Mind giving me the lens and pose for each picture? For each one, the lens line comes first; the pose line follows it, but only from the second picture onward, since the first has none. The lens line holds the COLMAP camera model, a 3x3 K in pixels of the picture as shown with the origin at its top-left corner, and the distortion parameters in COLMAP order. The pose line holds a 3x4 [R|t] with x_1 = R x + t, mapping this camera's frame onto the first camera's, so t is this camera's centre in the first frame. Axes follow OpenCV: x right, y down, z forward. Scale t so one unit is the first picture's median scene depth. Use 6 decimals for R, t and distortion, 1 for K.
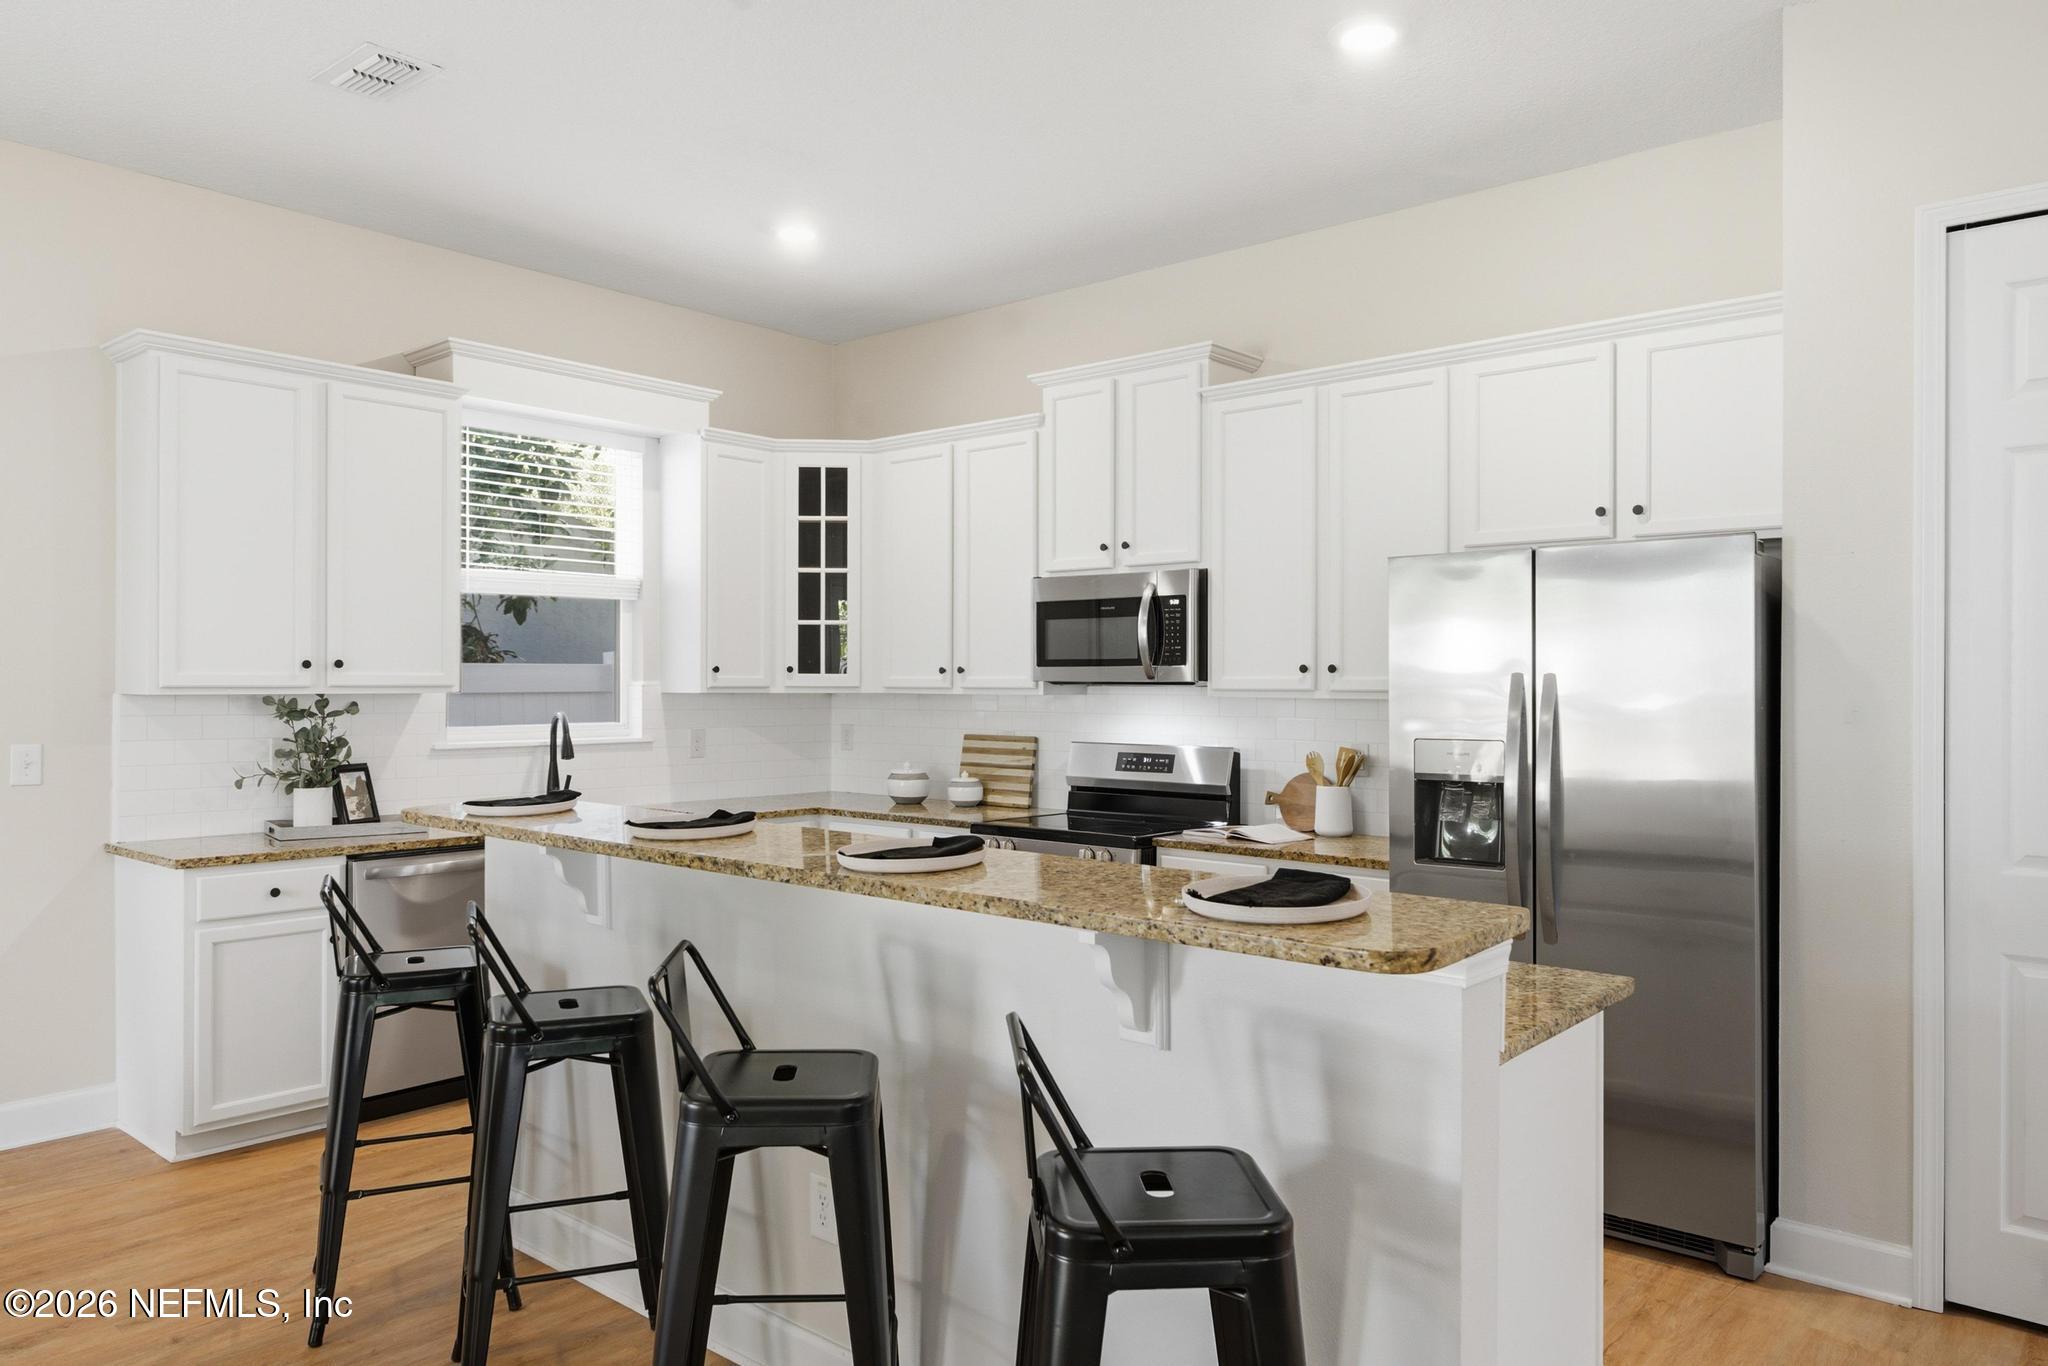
lens RADIAL K [[1379.5, 0, 959.7], [0, 1379.5, 680.8], [0, 0, 1]] dist [0.007885, -0.036348]
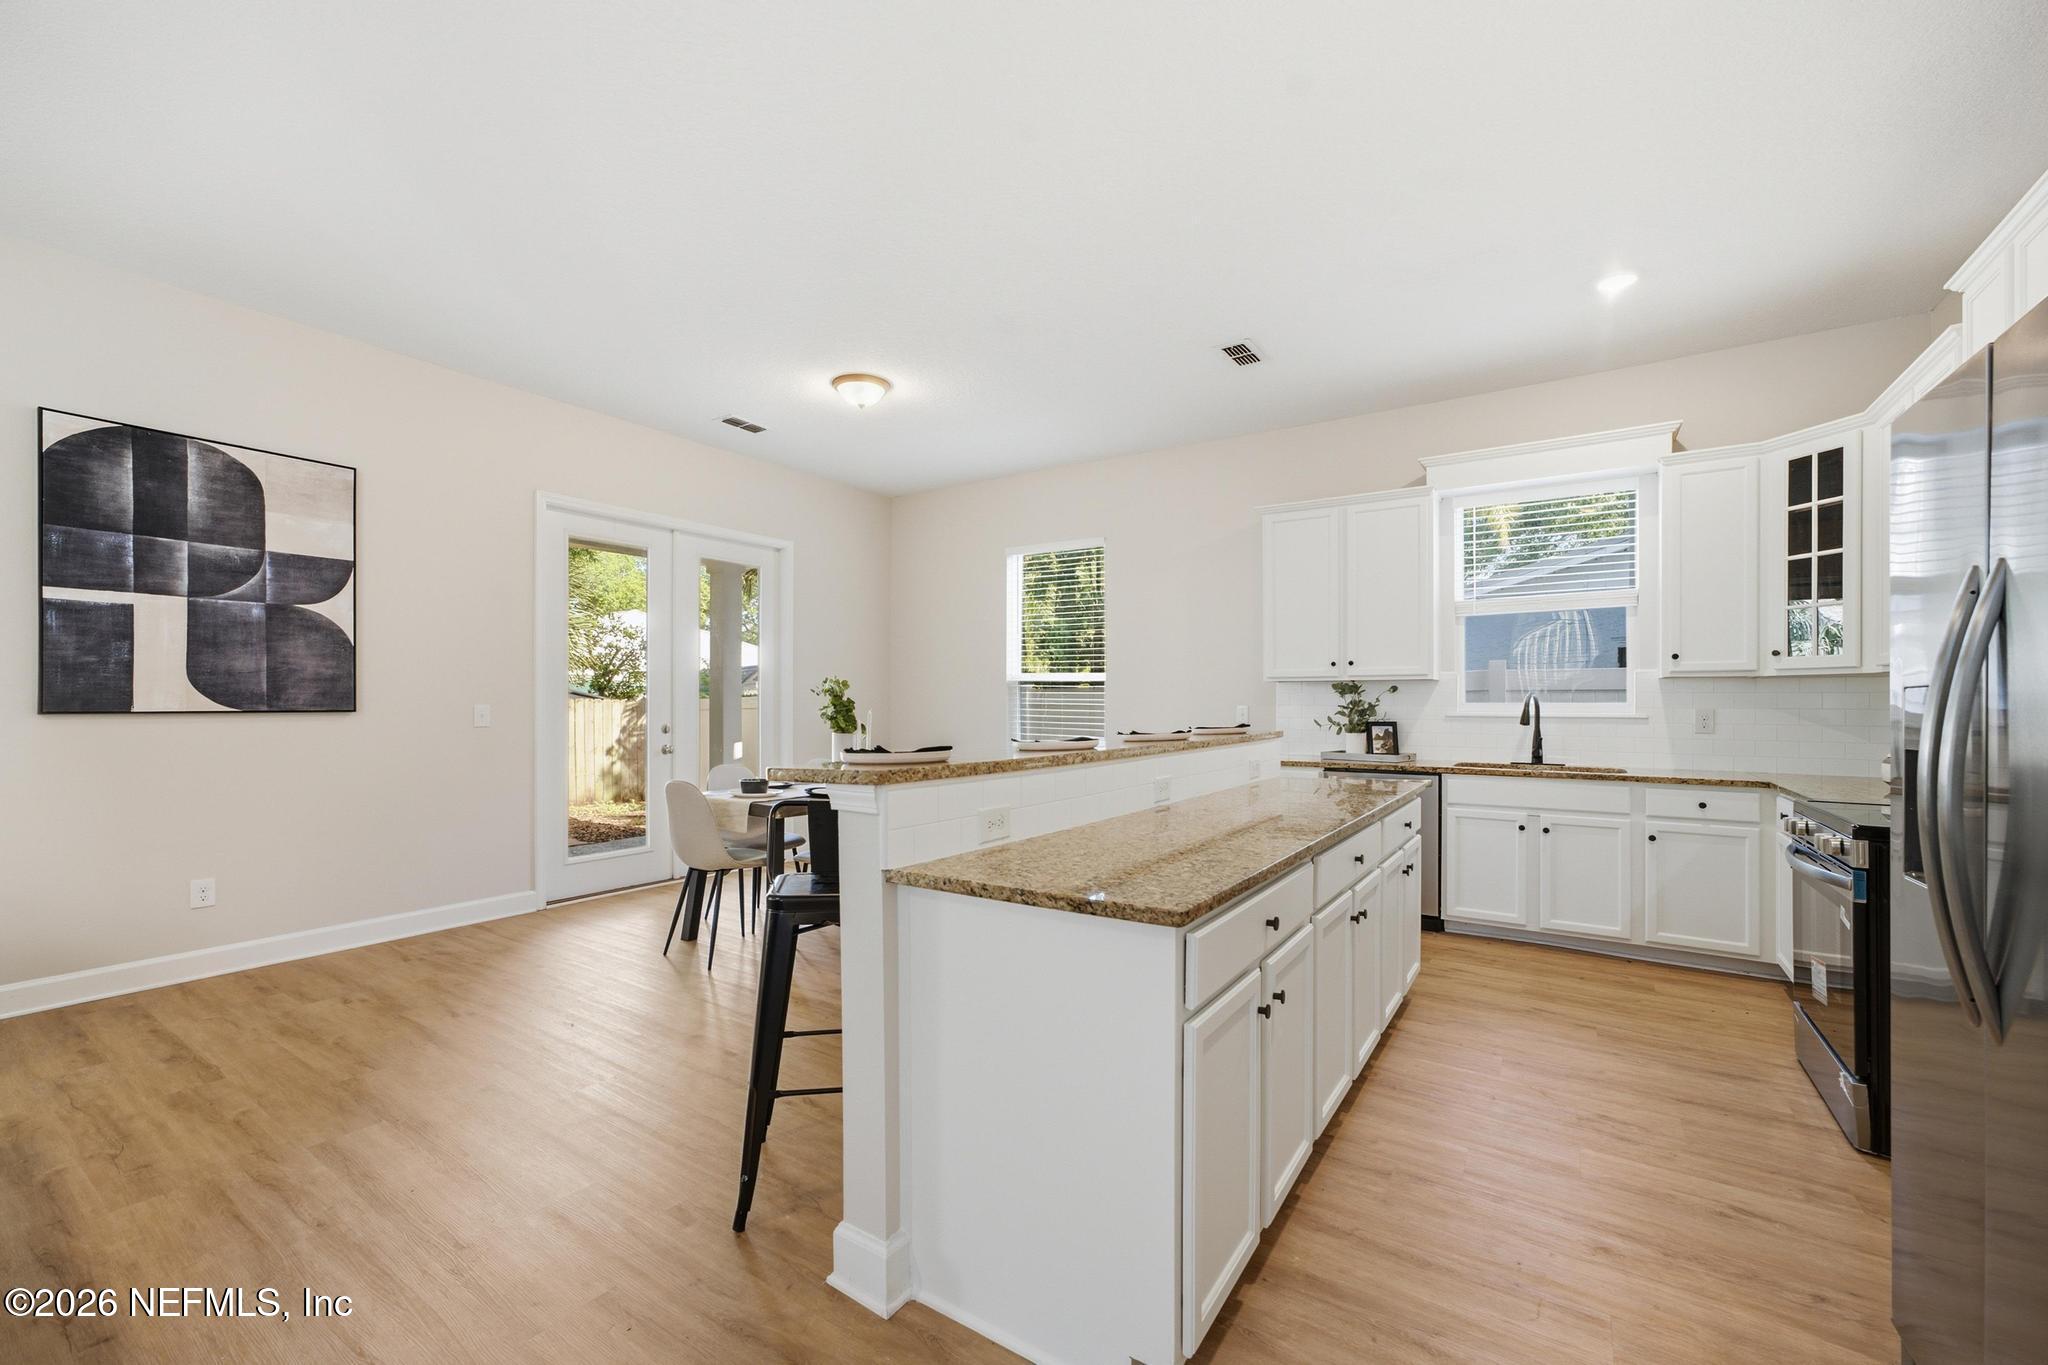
lens RADIAL K [[837.5, 0, 1028.6], [0, 837.5, 695.9], [0, 0, 1]] dist [0.002906, 0.000618]
pose [[0.161471, -0.006441, -0.986856, 0.492772], [0.000234, 0.999979, -0.006489, 0.033638], [0.986877, 0.000817, 0.161469, 0.380099]]
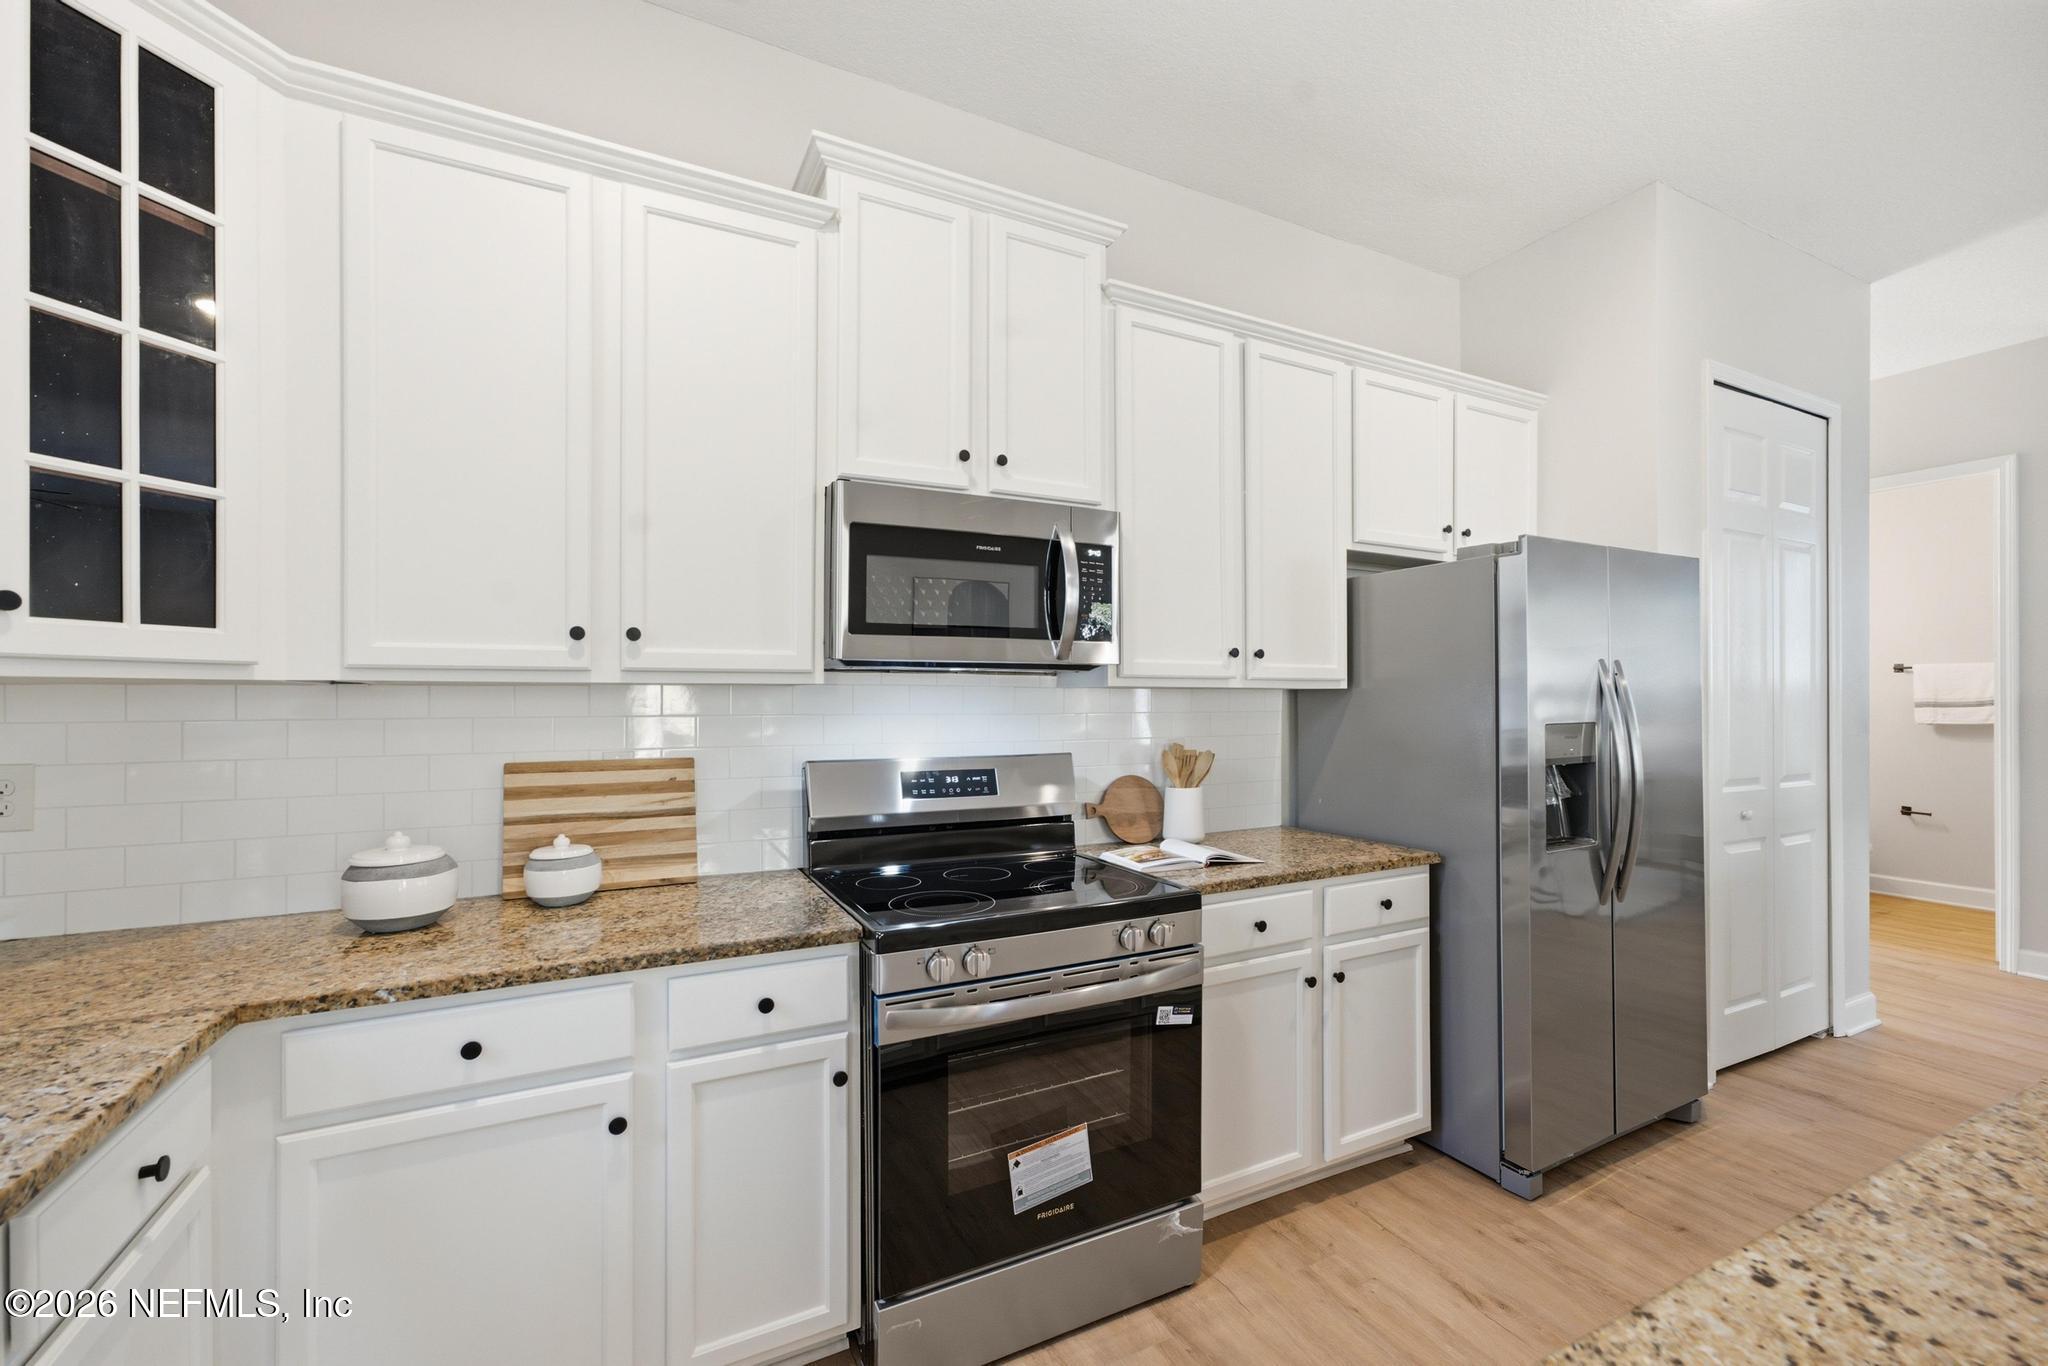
lens RADIAL K [[813.7, 0, 1024.0], [0, 813.7, 683.0], [0, 0, 1]] dist [-0.068754, 0.029377]
pose [[0.366256, 0.012664, 0.930428, -0.235946], [0.001669, 0.999897, -0.014266, 0.015757], [-0.930512, 0.006778, 0.366197, 0.835143]]
